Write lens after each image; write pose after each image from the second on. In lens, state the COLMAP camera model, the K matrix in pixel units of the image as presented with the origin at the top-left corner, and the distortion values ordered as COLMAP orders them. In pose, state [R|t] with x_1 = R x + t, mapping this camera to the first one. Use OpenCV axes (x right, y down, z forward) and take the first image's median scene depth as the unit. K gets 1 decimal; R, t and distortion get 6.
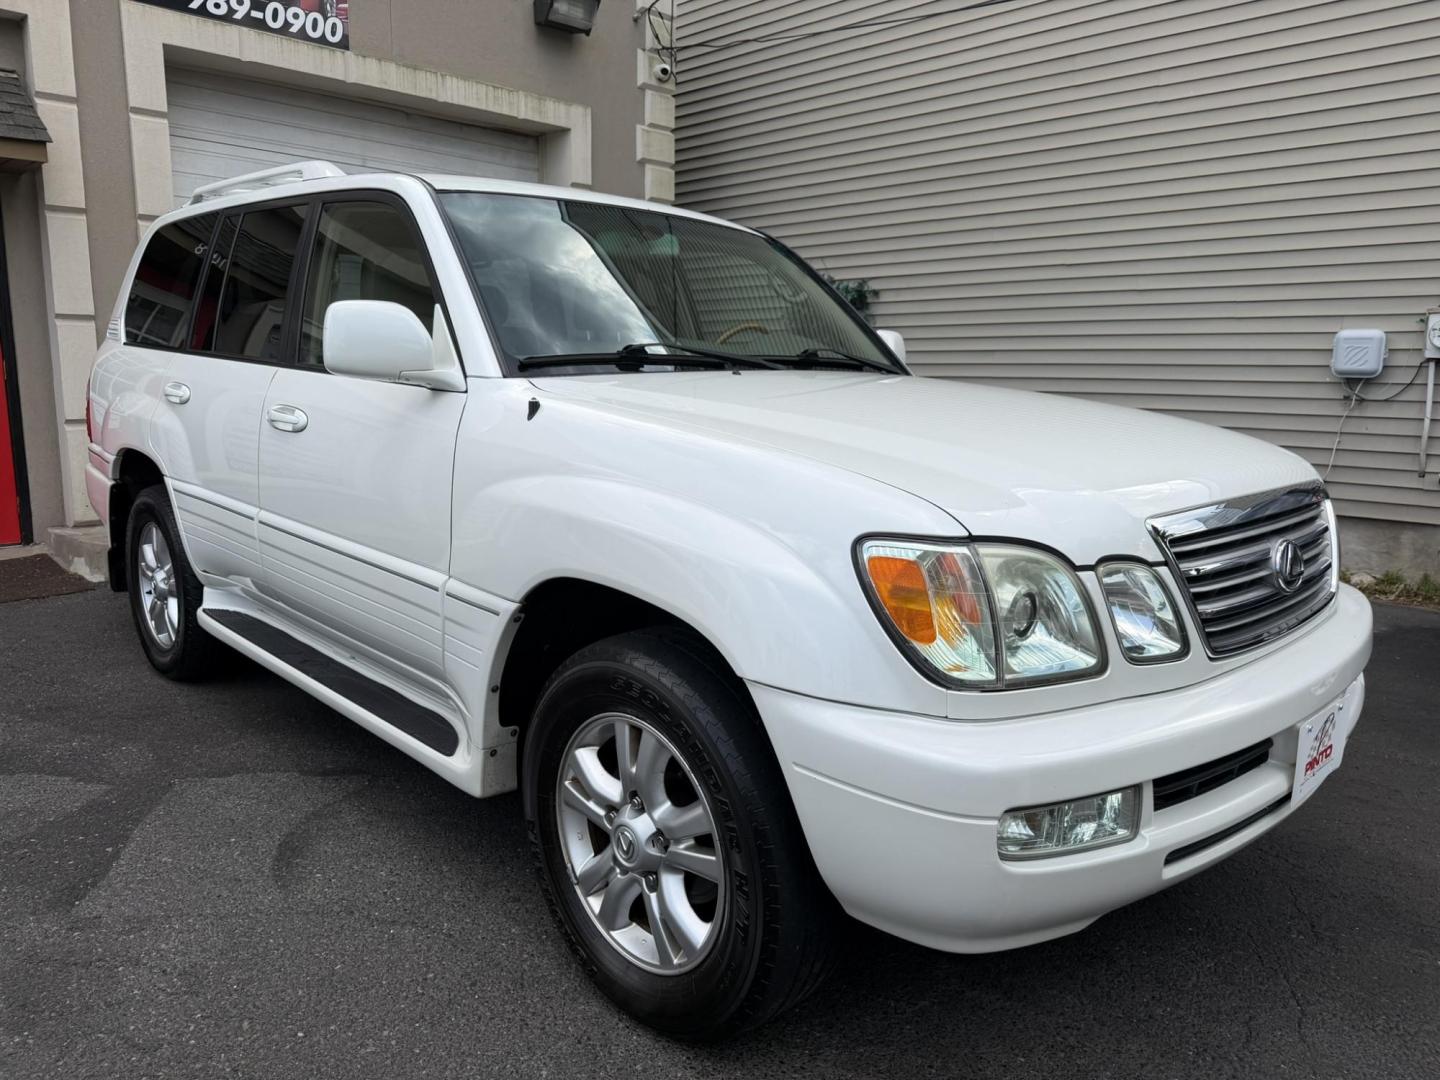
lens RADIAL K [[1028.5, 0, 705.5], [0, 1028.5, 543.0], [0, 0, 1]] dist [0.021067, -0.031432]
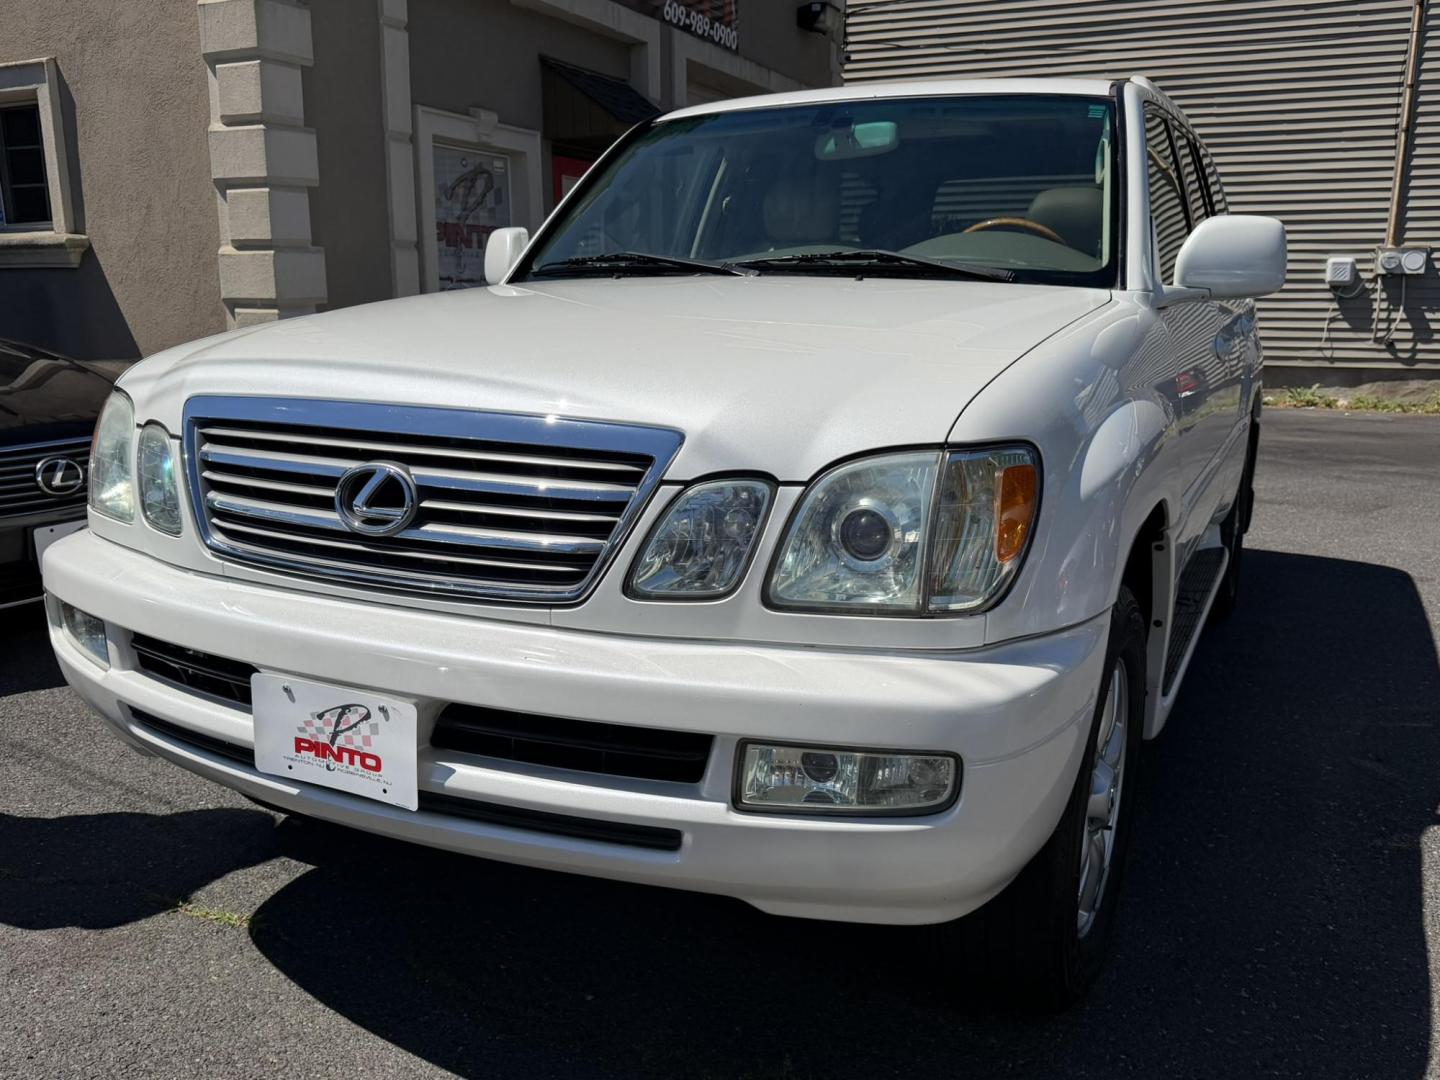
lens RADIAL K [[1220.2, 0, 714.0], [0, 1220.2, 522.3], [0, 0, 1]] dist [0.083818, -0.114411]
pose [[0.332218, 0.157062, -0.930034, 1.145286], [-0.172557, 0.979517, 0.103779, -0.075101], [0.927284, 0.126007, 0.352515, 0.698660]]
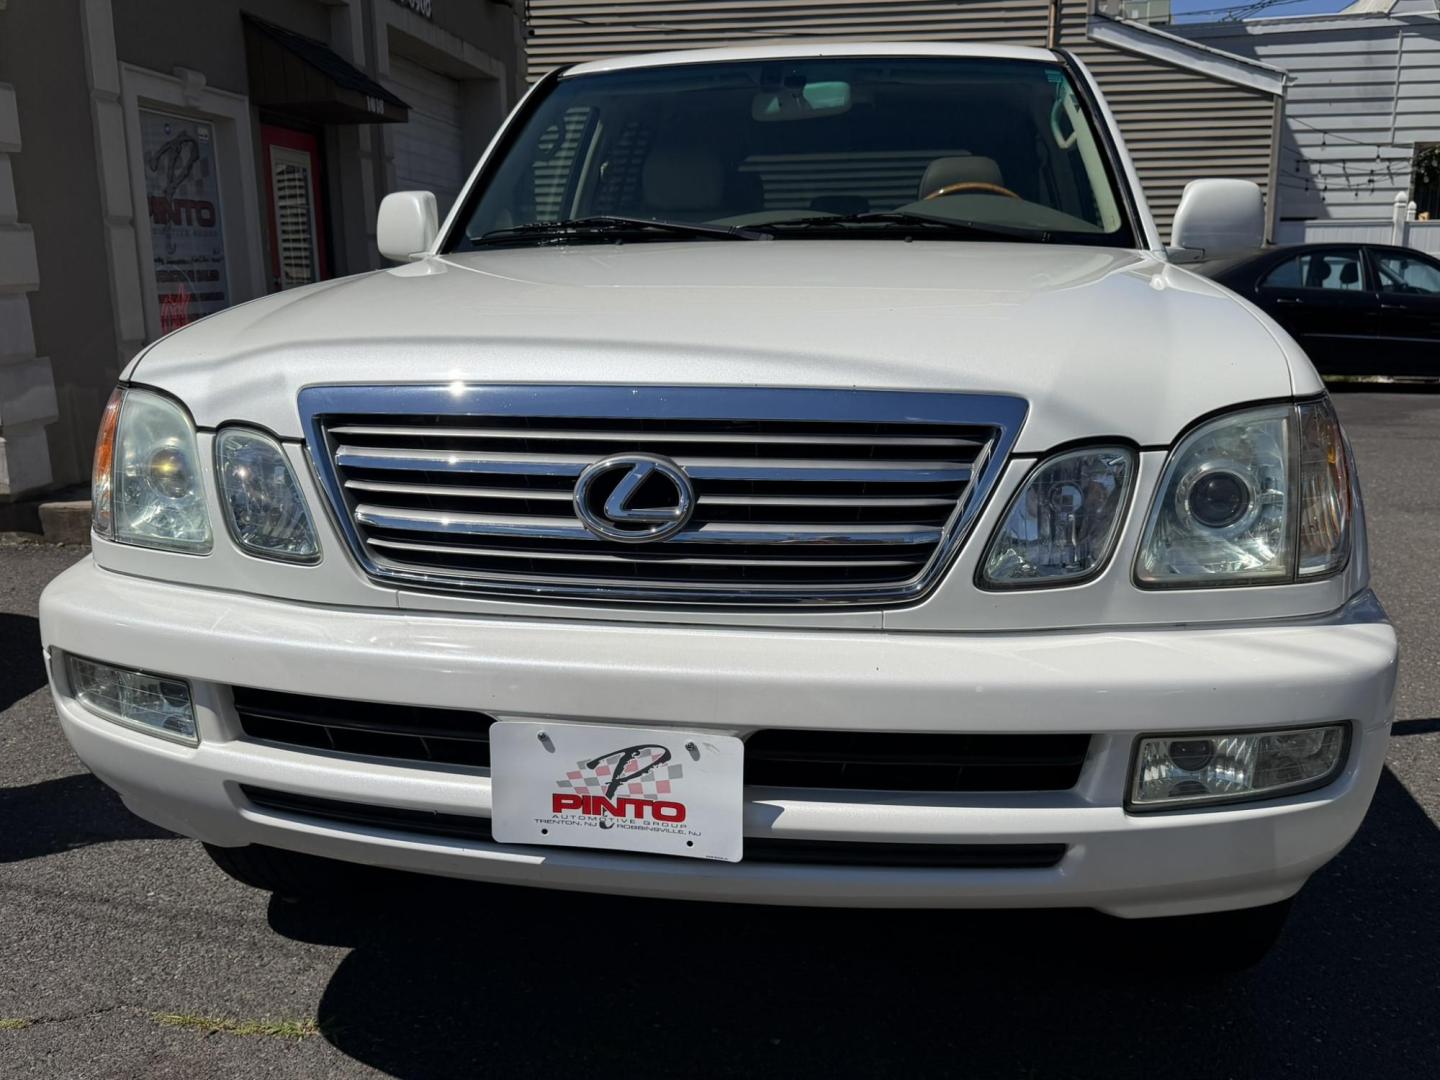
lens RADIAL K [[1220.2, 0, 702.8], [0, 1220.2, 529.2], [0, 0, 1]] dist [0.083818, -0.114411]
pose [[0.587799, 0.138004, -0.797149, 0.914098], [-0.127639, 0.988822, 0.077068, -0.016975], [0.798874, 0.056447, 0.598844, 0.445087]]
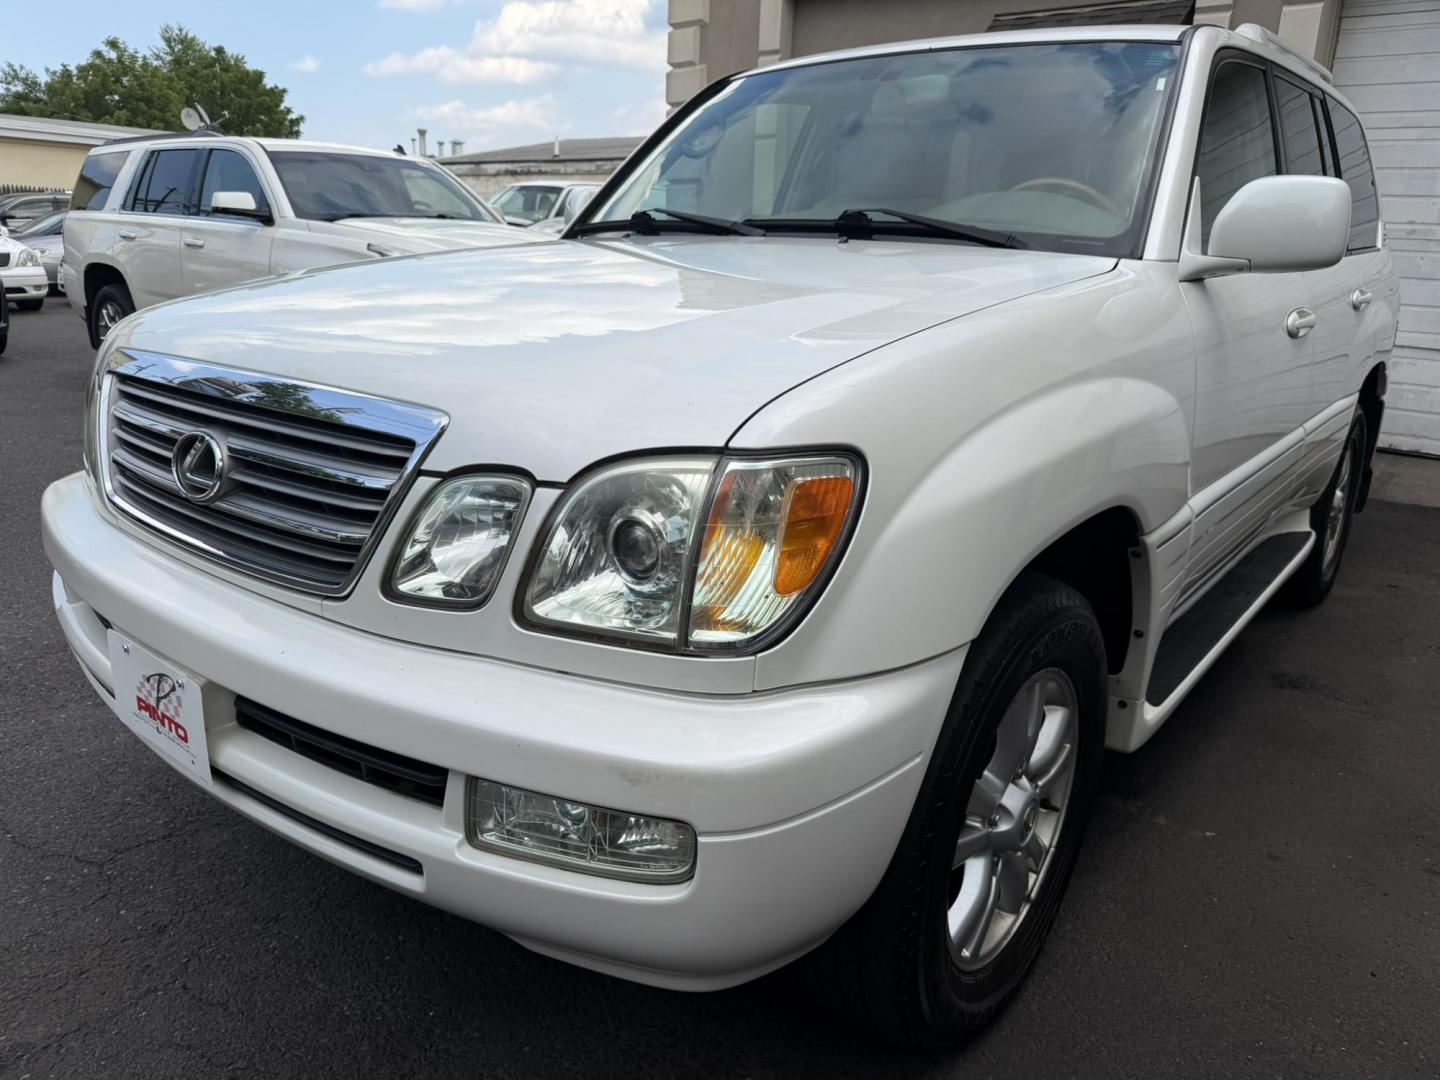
lens RADIAL K [[1028.5, 0, 722.2], [0, 1028.5, 541.9], [0, 0, 1]] dist [0.021067, -0.031432]
pose [[0.124695, 0.258995, -0.957796, 1.023573], [-0.200294, 0.952027, 0.231359, -0.132300], [0.971768, 0.162991, 0.170588, 0.953909]]
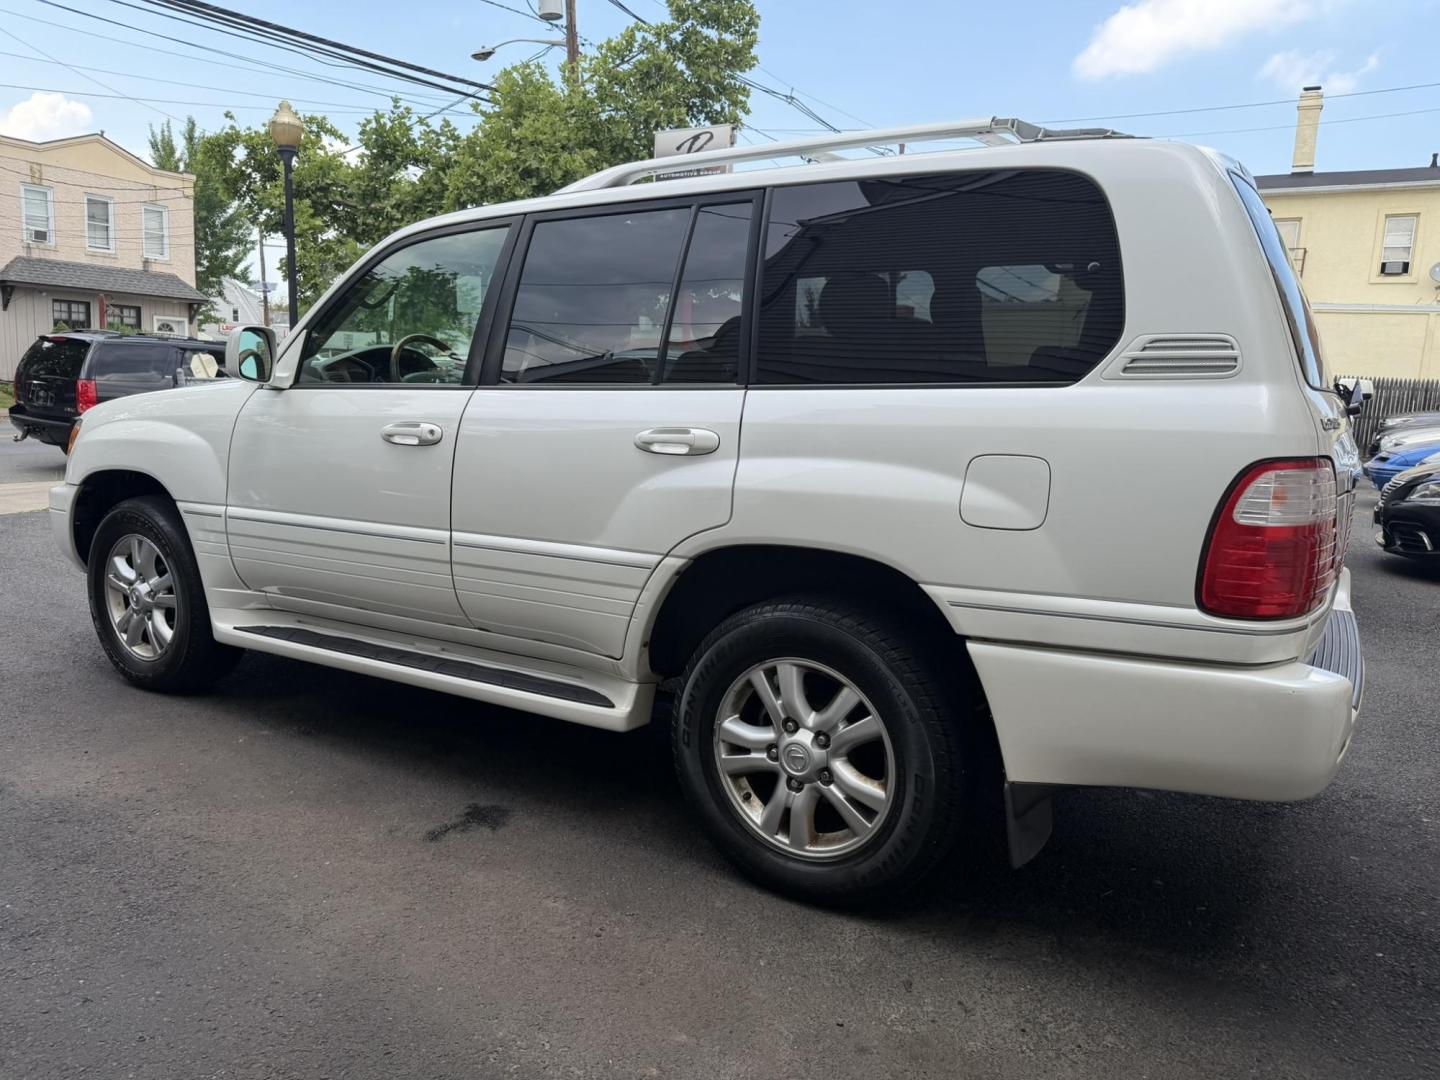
lens RADIAL K [[1028.5, 0, 713.7], [0, 1028.5, 536.0], [0, 0, 1]] dist [0.021067, -0.031432]
pose [[-0.969094, -0.021403, -0.245760, 0.014919], [-0.098423, 0.947051, 0.305628, -0.507068], [0.226206, 0.320370, -0.919888, 2.881988]]
